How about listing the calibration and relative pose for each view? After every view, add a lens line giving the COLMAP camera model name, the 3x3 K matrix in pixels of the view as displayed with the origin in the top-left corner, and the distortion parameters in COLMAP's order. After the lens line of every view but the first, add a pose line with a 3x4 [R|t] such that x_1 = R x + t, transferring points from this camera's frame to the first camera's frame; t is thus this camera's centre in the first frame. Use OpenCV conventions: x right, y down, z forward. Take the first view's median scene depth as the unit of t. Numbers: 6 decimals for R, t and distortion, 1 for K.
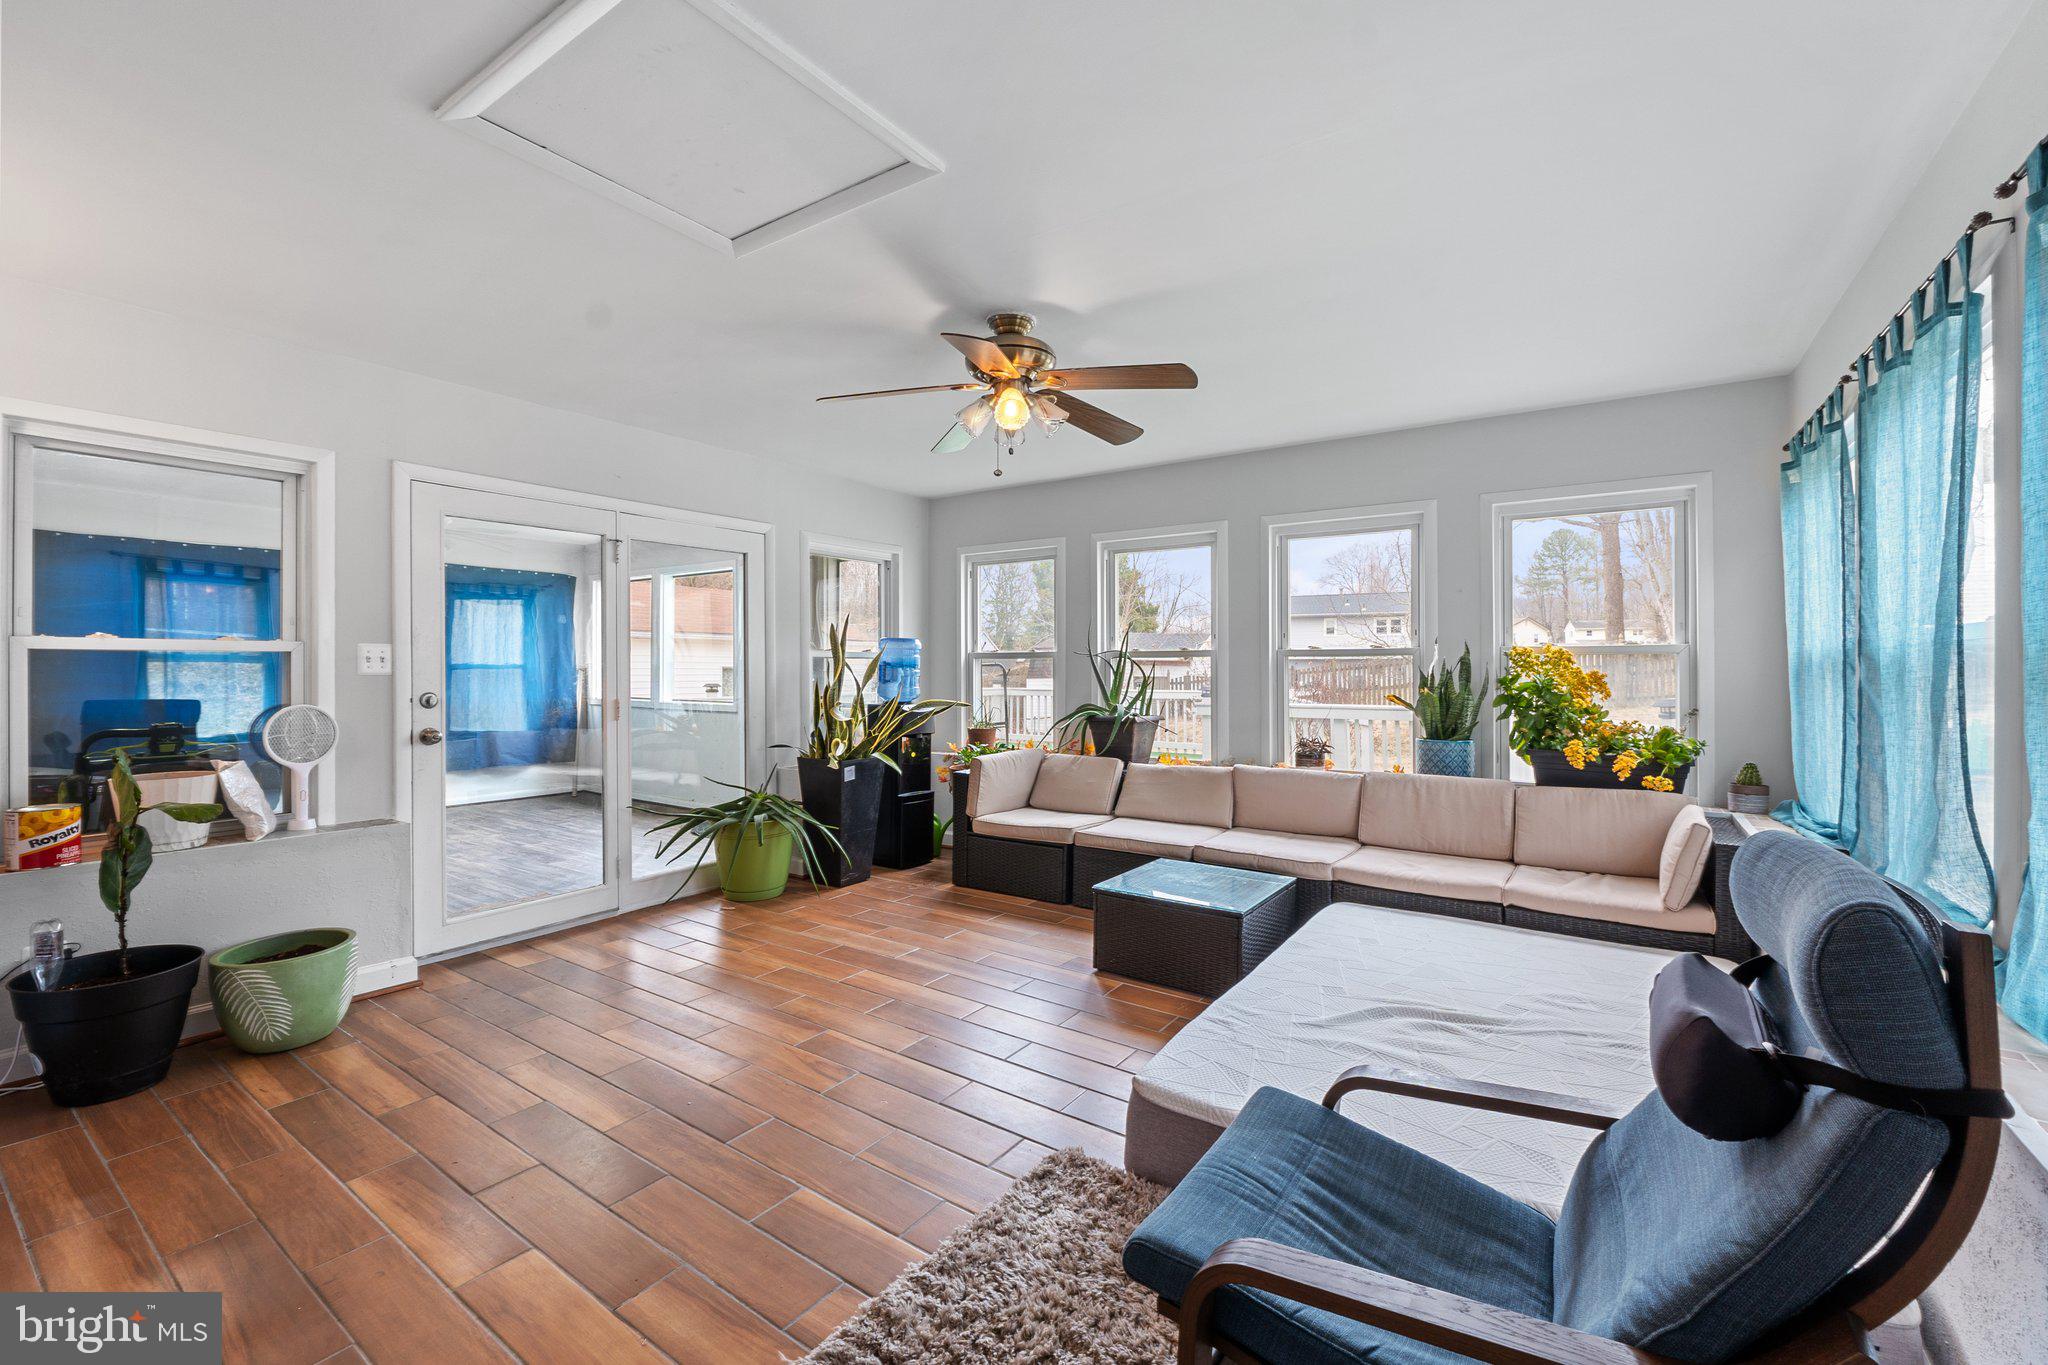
lens RADIAL K [[868.7, 0, 1037.5], [0, 868.7, 667.5], [0, 0, 1]] dist [-0.014076, 0.000261]
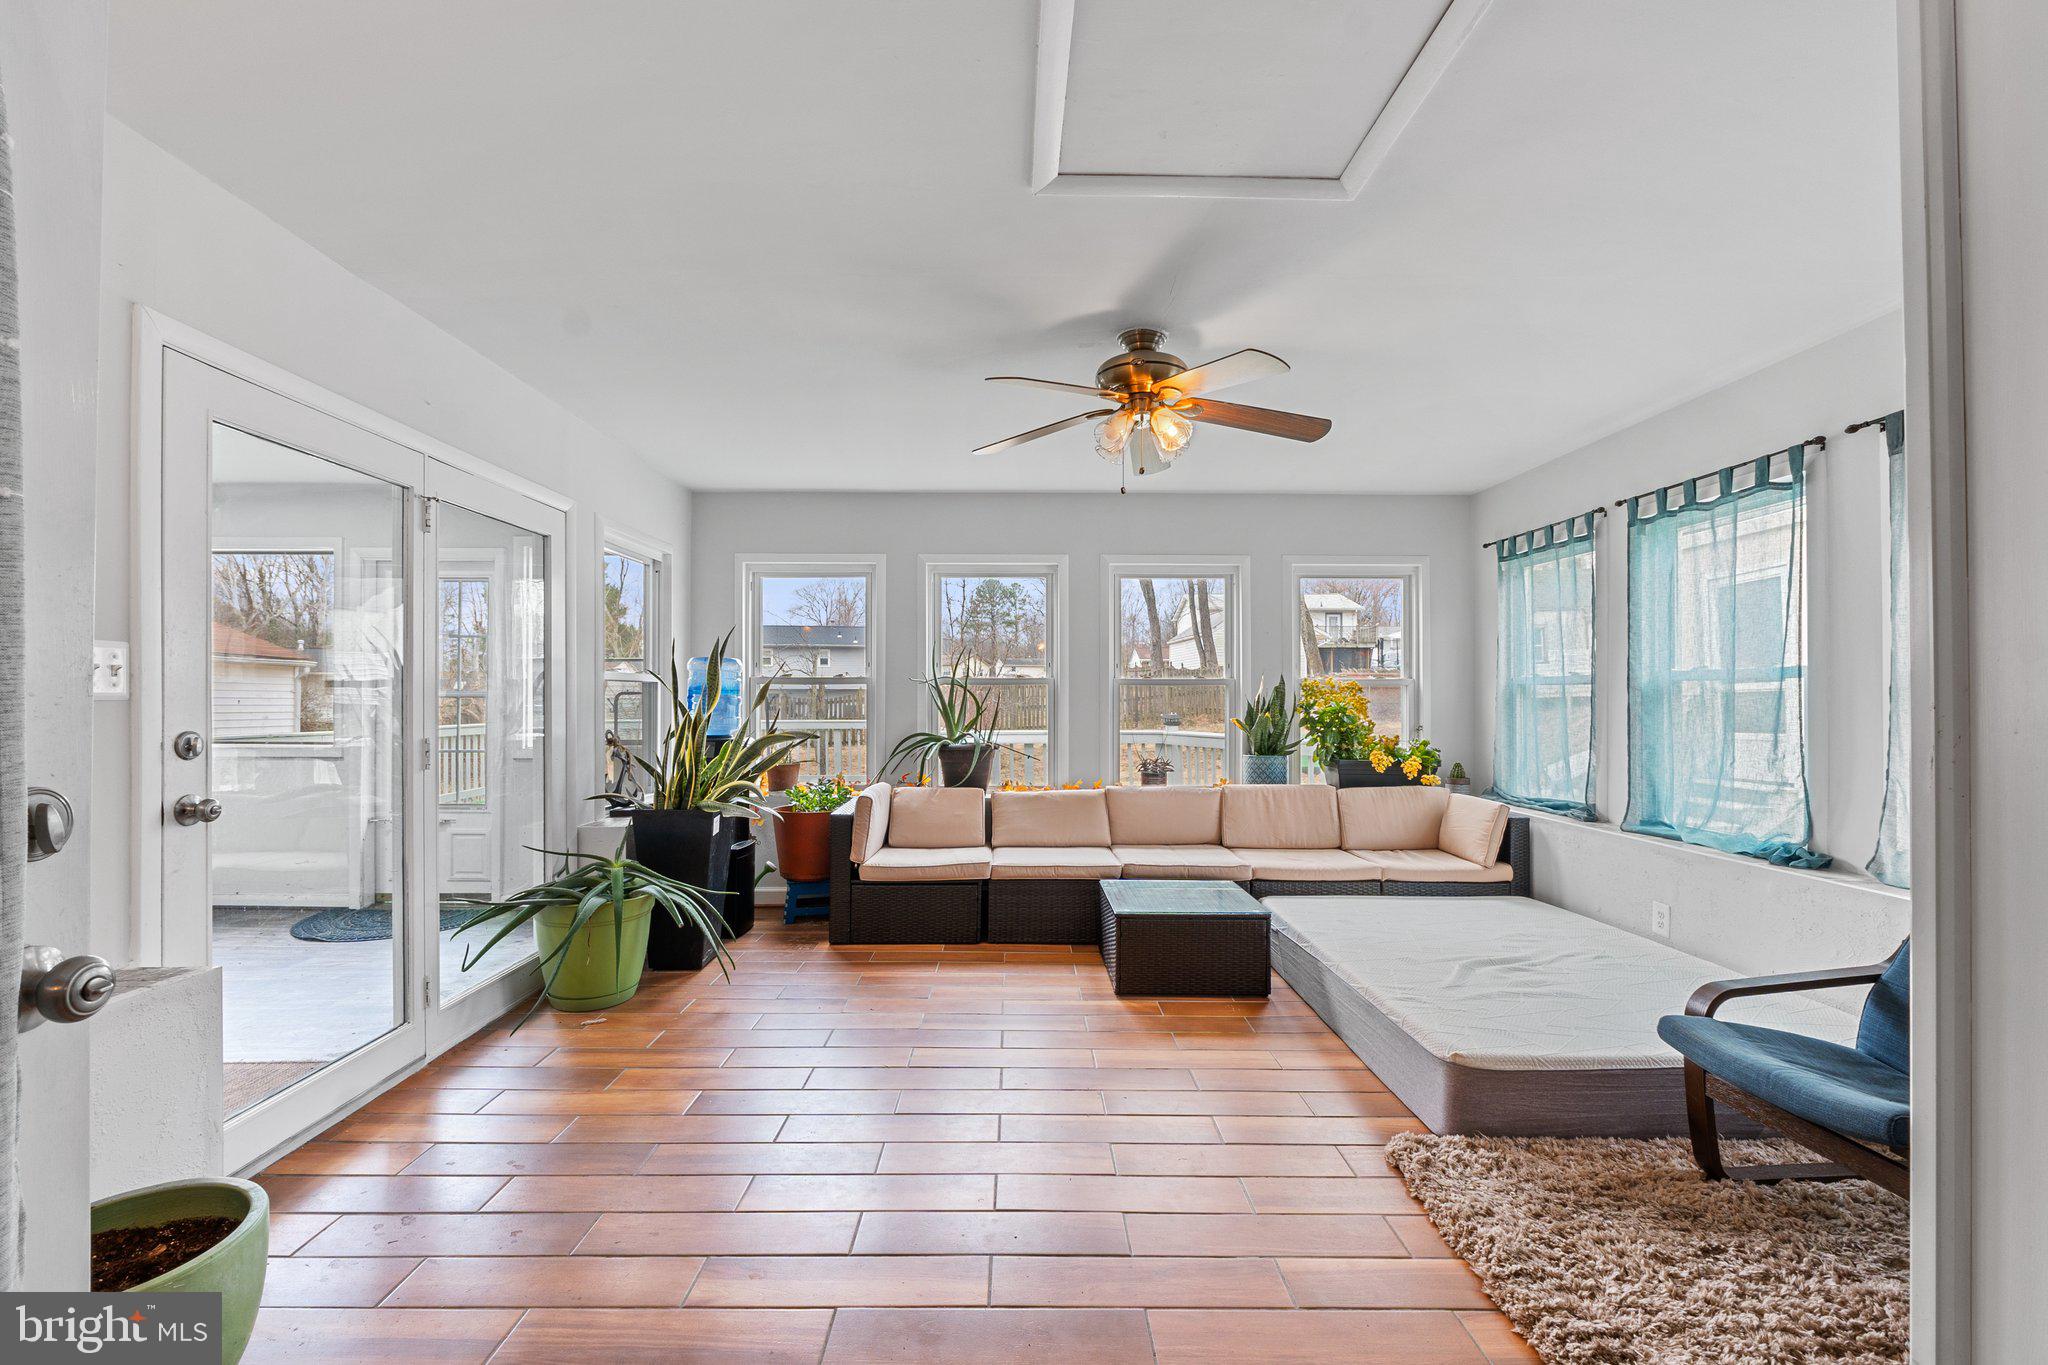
lens RADIAL K [[868.7, 0, 1043.4], [0, 868.7, 692.7], [0, 0, 1]] dist [-0.014076, 0.000261]
pose [[0.815692, 0.006378, 0.578451, -0.531714], [-0.003006, 0.999972, -0.006788, 0.005675], [-0.578479, 0.003798, 0.815689, 0.209237]]
